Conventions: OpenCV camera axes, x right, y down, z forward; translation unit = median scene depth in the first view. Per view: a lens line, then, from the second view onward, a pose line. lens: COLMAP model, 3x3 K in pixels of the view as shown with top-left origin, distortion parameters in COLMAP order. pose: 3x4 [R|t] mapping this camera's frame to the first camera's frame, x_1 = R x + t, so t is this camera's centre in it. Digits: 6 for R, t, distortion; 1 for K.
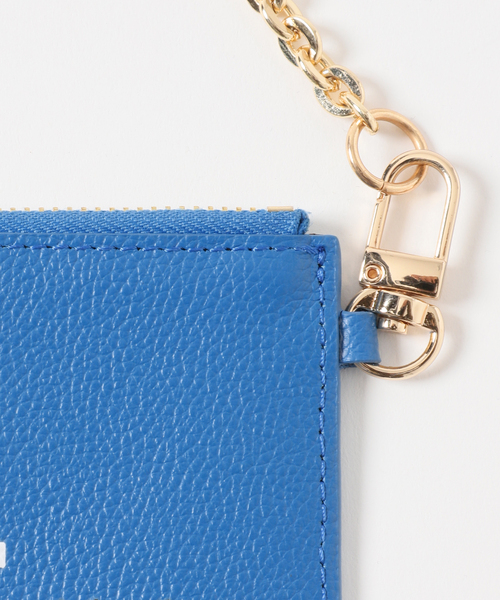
lens RADIAL K [[1854.7, 0, 250.0], [0, 1854.7, 300.0], [0, 0, 1]] dist [0.600608, -15.791000]
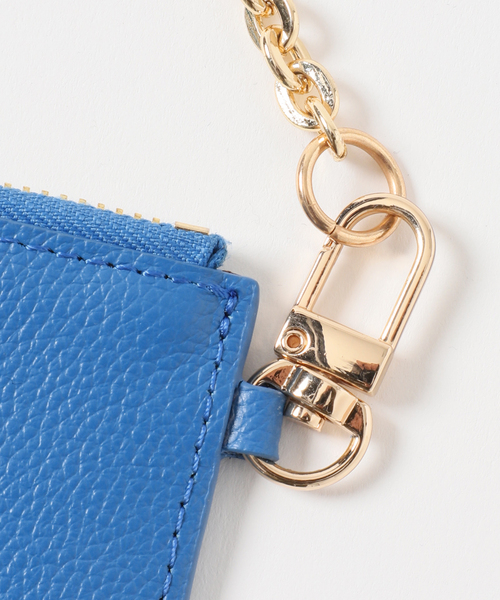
lens RADIAL K [[1846.6, 0, 250.0], [0, 1846.6, 300.0], [0, 0, 1]] dist [0.205099, 0.483098]
pose [[0.973321, 0.226441, -0.037019, 0.072844], [-0.227483, 0.973412, -0.026840, -0.006563], [0.029957, 0.034545, 0.998954, 0.262847]]
